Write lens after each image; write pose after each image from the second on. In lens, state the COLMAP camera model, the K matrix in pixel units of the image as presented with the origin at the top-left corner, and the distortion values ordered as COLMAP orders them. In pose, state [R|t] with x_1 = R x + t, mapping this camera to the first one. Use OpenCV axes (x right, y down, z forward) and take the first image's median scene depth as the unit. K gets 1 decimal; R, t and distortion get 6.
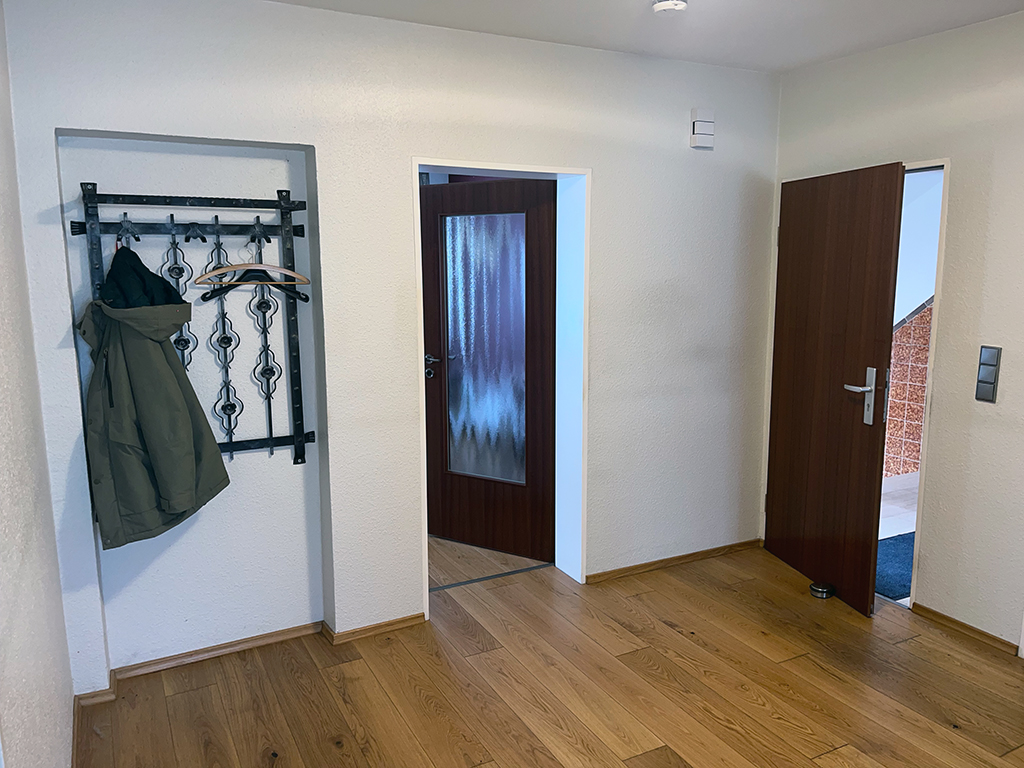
lens RADIAL K [[773.1, 0, 512.2], [0, 773.1, 388.5], [0, 0, 1]] dist [0.008375, -0.001046]
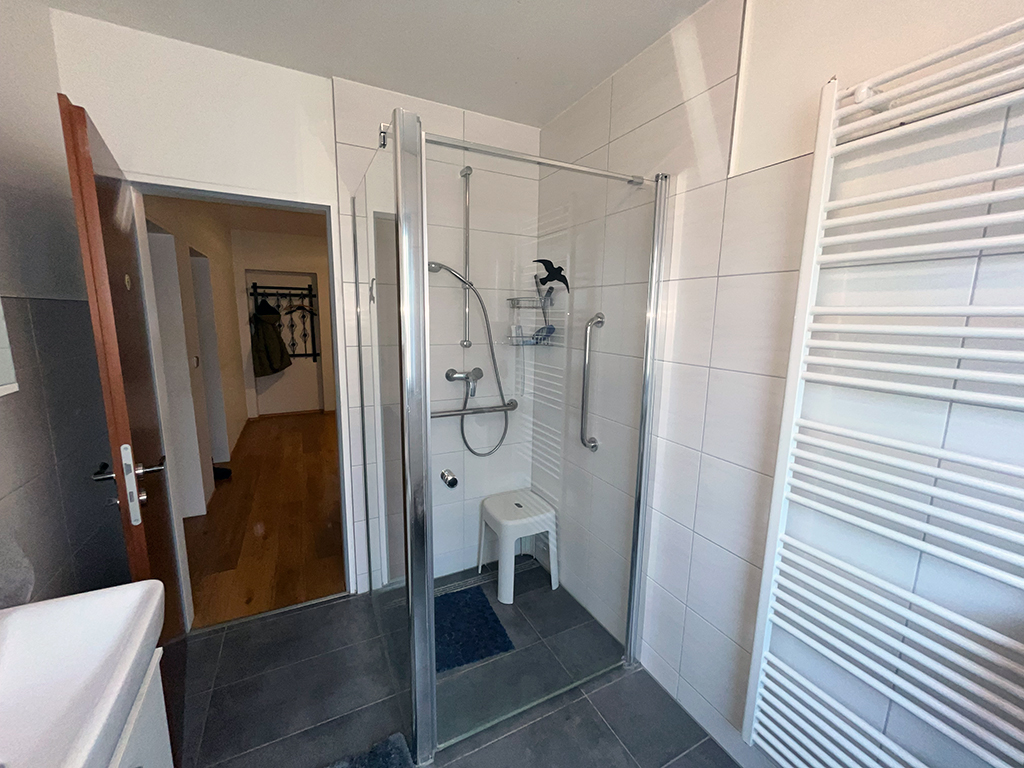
lens RADIAL K [[410.2, 0, 511.2], [0, 410.2, 379.4], [0, 0, 1]] dist [-0.003888, -0.000179]
pose [[0.999702, 0.011680, -0.021414, 0.705549], [-0.012267, 0.999547, -0.027488, 0.231914], [0.021083, 0.027743, 0.999393, -0.901184]]
